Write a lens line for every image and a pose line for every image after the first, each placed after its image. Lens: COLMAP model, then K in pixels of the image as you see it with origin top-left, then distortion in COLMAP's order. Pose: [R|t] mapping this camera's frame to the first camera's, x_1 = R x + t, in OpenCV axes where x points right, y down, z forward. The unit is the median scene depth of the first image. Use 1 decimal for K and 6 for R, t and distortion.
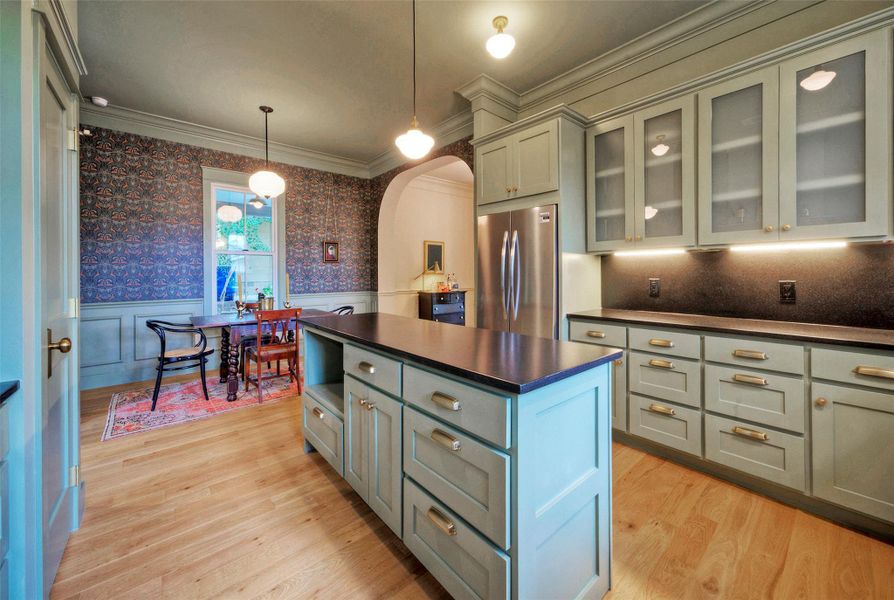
lens RADIAL K [[345.2, 0, 423.5], [0, 345.2, 272.5], [0, 0, 1]] dist [-0.002258, 0.001201]
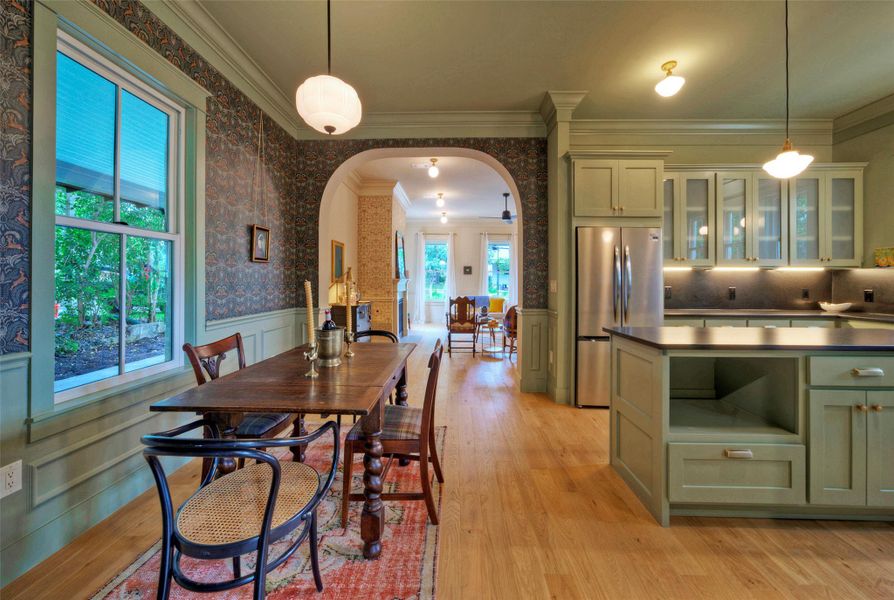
lens RADIAL K [[345.2, 0, 446.9], [0, 345.2, 281.3], [0, 0, 1]] dist [-0.002258, 0.001201]
pose [[0.637500, 0.008163, 0.770407, -1.256623], [-0.005642, 0.999967, -0.005927, 0.010670], [-0.770430, -0.000568, 0.637525, 0.932124]]
